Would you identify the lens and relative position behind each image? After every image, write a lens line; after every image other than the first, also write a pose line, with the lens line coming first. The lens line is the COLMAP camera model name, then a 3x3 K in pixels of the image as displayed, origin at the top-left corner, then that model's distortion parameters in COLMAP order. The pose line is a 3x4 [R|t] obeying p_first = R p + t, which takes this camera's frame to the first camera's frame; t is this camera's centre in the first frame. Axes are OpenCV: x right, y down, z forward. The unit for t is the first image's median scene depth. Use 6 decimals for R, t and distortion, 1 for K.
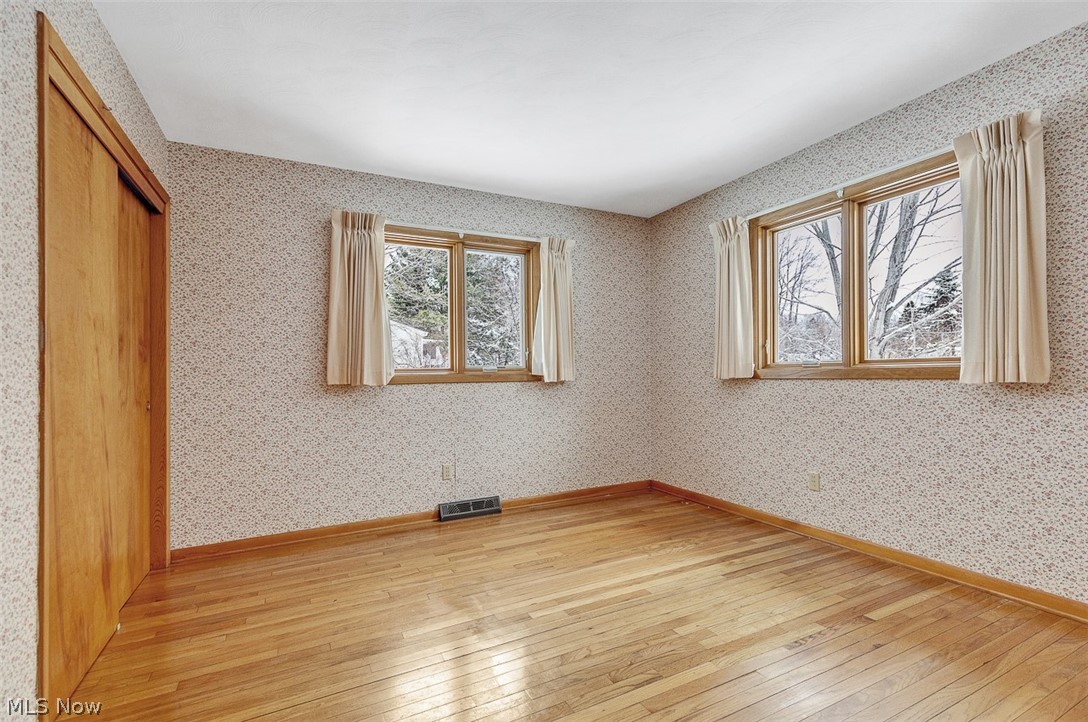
lens RADIAL K [[492.8, 0, 545.6], [0, 492.8, 362.0], [0, 0, 1]] dist [0.003995, 0.000163]
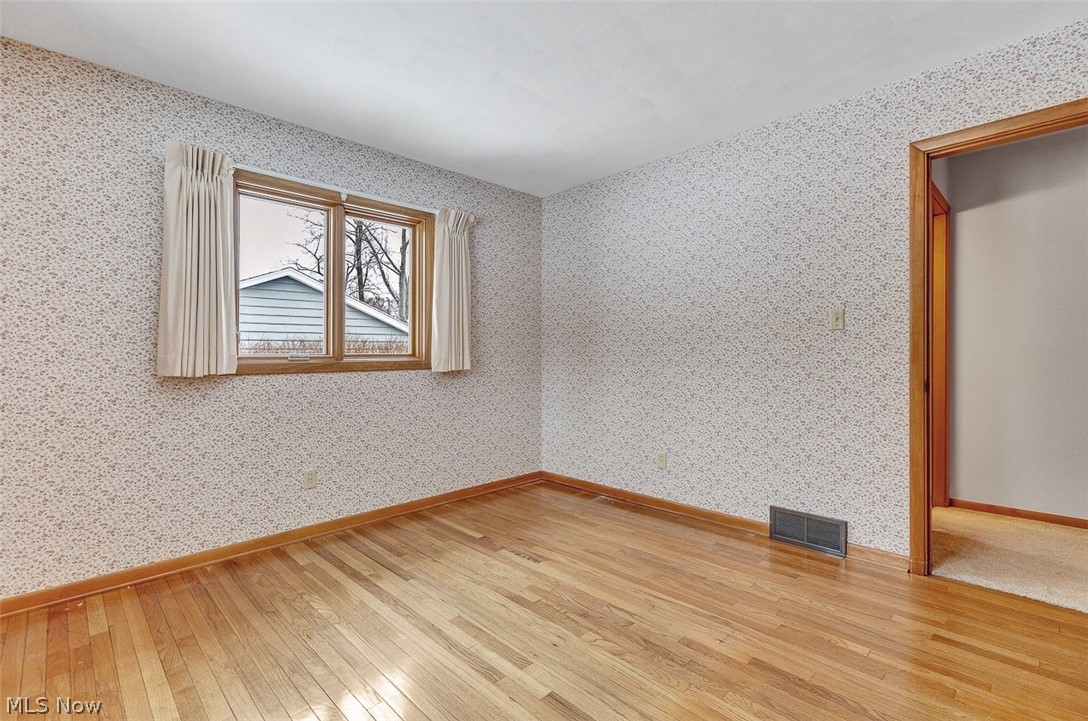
lens RADIAL K [[492.8, 0, 538.4], [0, 492.8, 358.3], [0, 0, 1]] dist [0.003995, 0.000163]
pose [[-0.281971, 0.015460, 0.959298, -0.577335], [-0.002380, 0.999856, -0.016813, 0.024186], [-0.959420, -0.007024, -0.281893, 0.962992]]
